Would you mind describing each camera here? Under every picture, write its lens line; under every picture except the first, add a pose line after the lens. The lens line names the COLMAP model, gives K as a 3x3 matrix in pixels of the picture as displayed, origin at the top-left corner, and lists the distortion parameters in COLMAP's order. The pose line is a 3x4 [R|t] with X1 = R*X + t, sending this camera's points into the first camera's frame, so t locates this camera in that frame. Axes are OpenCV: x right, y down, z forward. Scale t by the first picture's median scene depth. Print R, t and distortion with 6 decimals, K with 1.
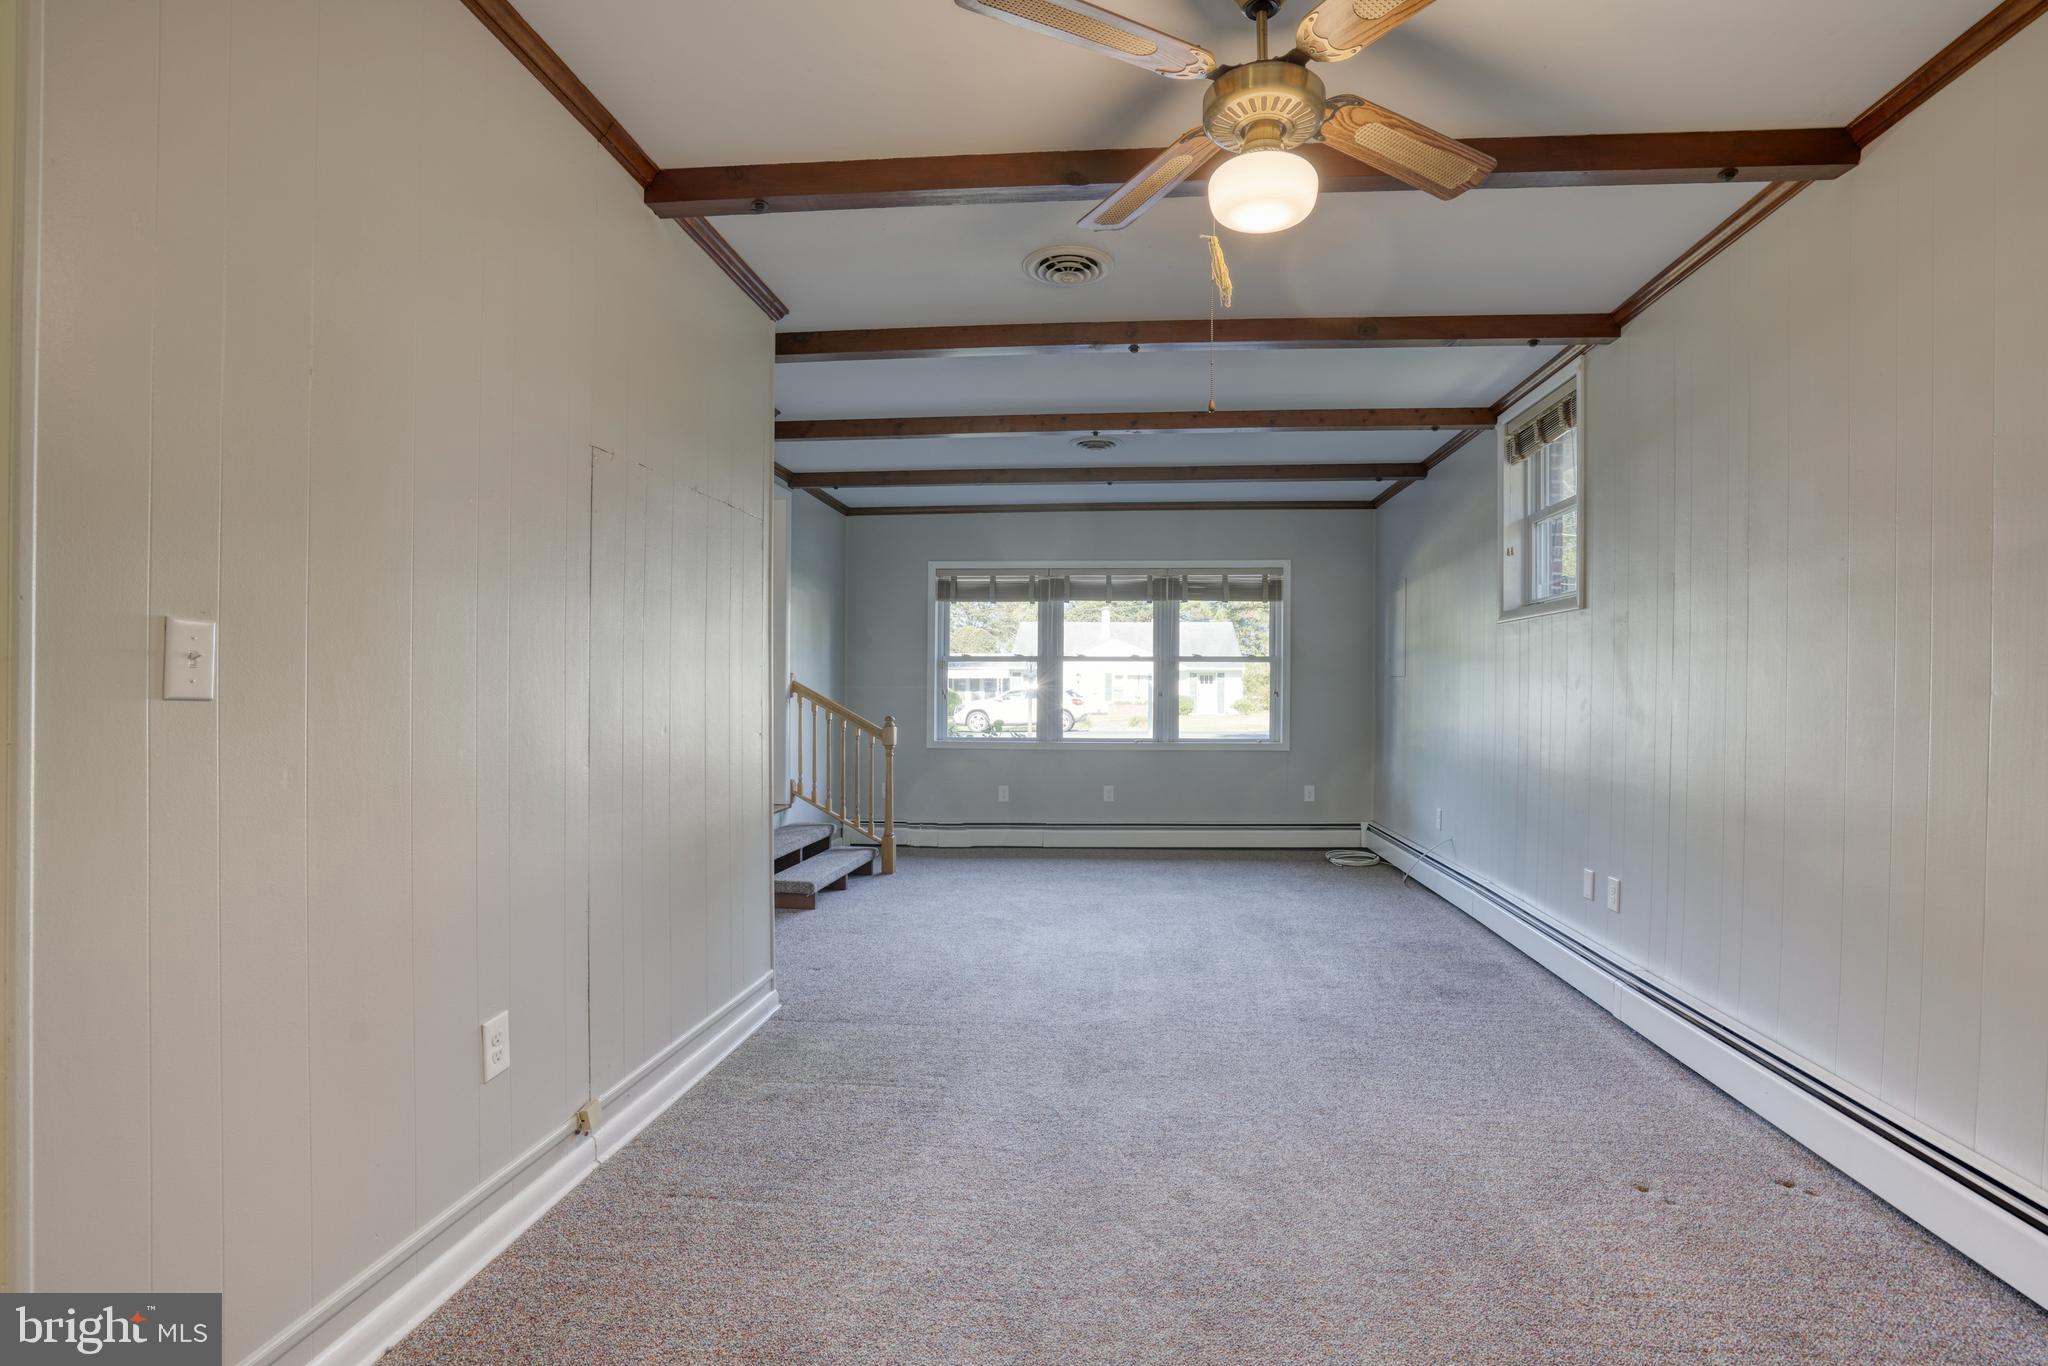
lens RADIAL K [[987.3, 0, 1086.7], [0, 987.3, 693.4], [0, 0, 1]] dist [-0.068680, 0.032808]
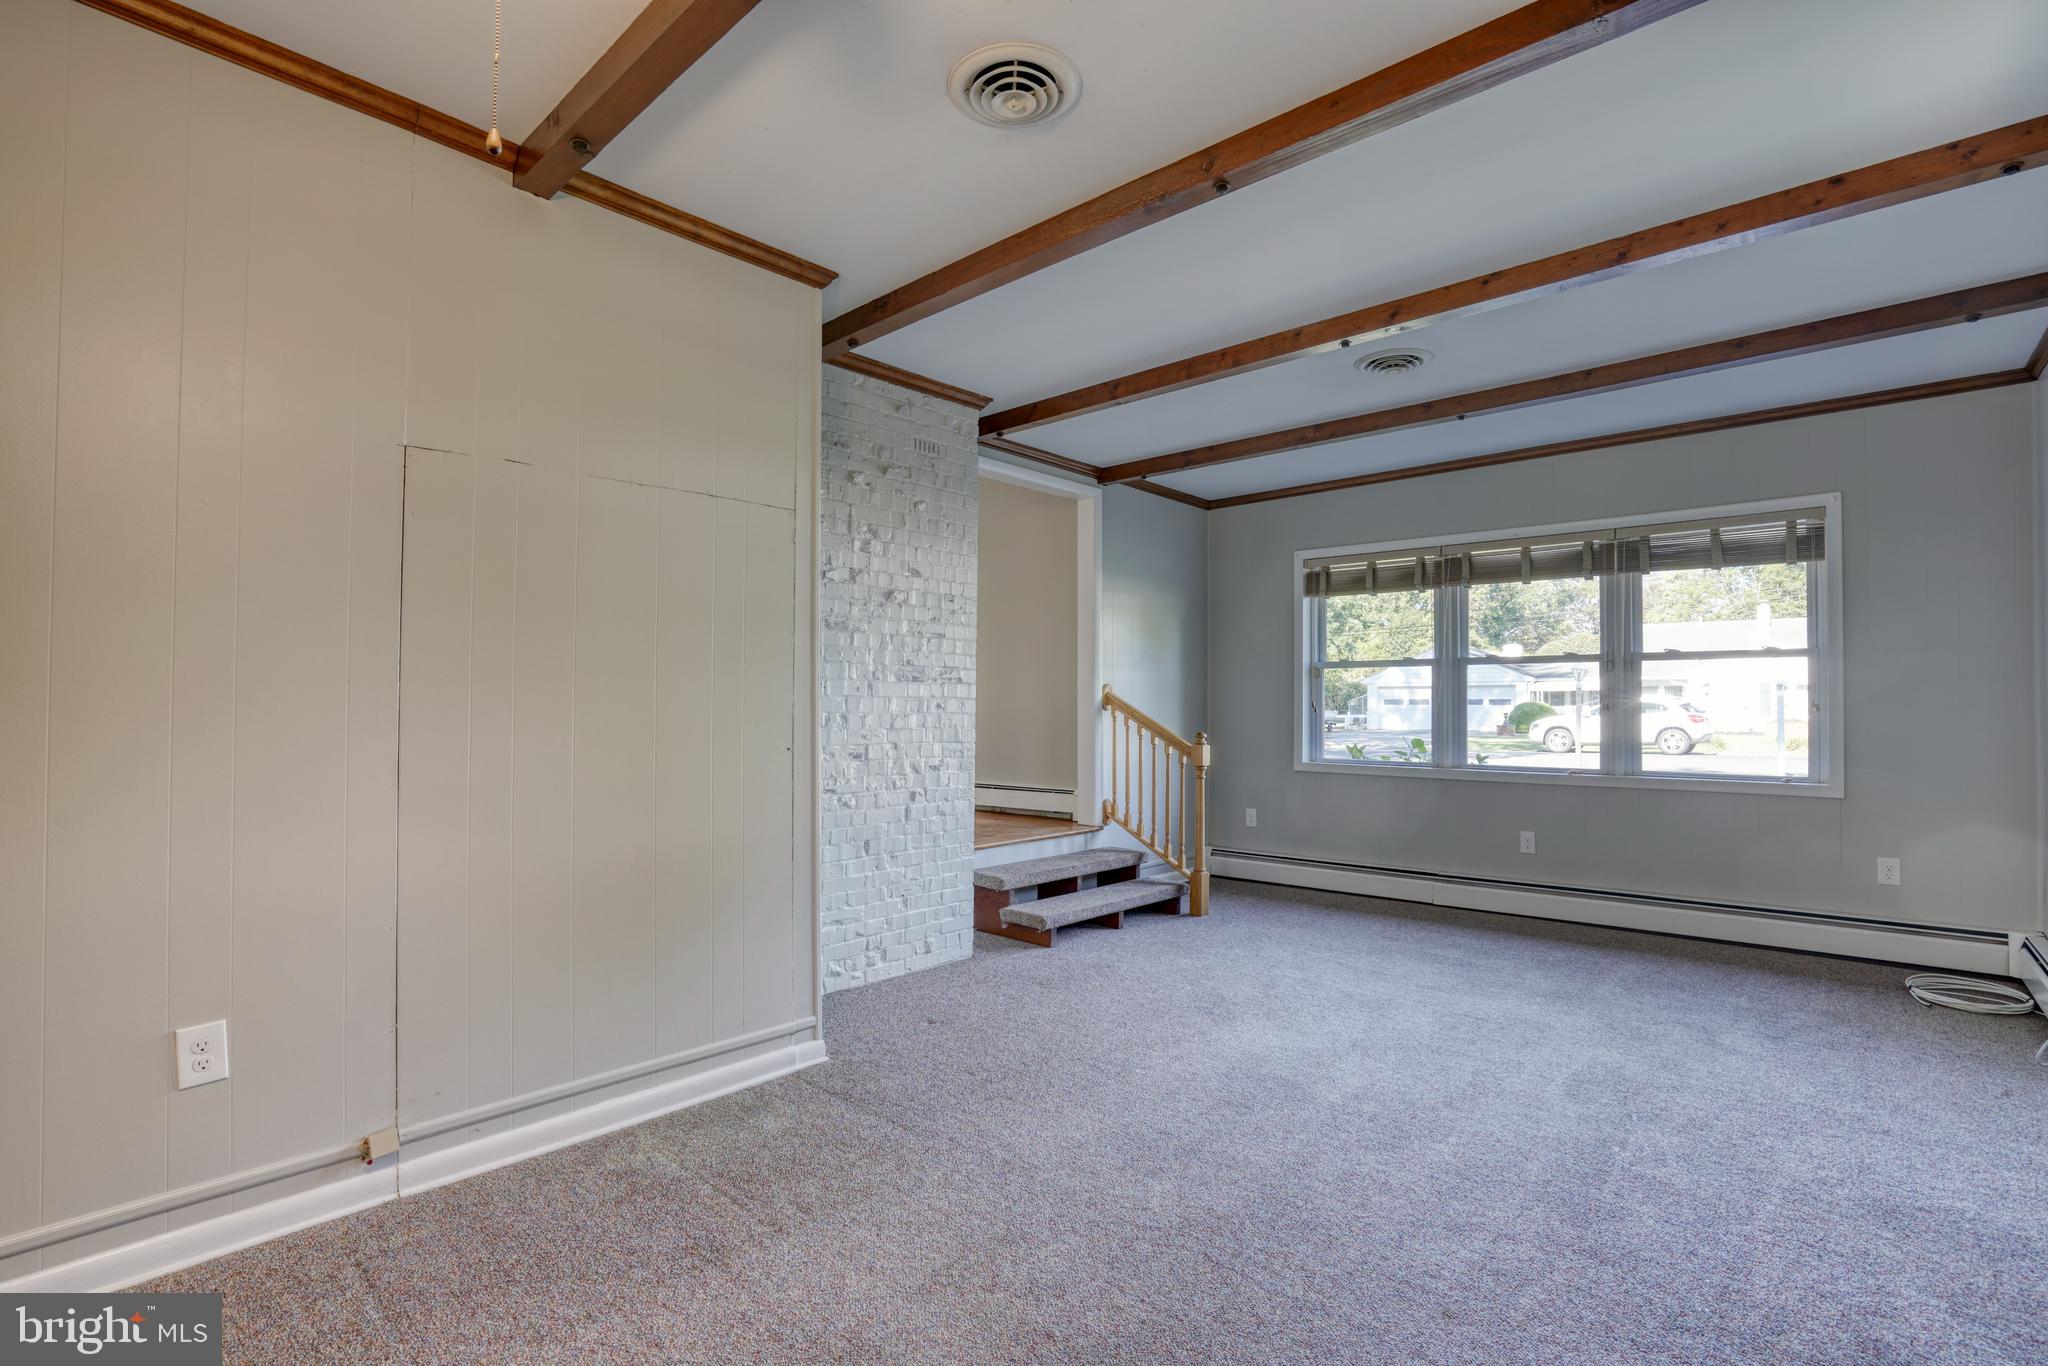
lens RADIAL K [[947.8, 0, 1018.1], [0, 947.8, 688.0], [0, 0, 1]] dist [-0.065211, 0.028082]
pose [[0.768234, -0.012165, -0.640054, 0.205841], [-0.001535, 0.999782, -0.020843, 0.001853], [0.640168, 0.016995, 0.768047, 0.258174]]
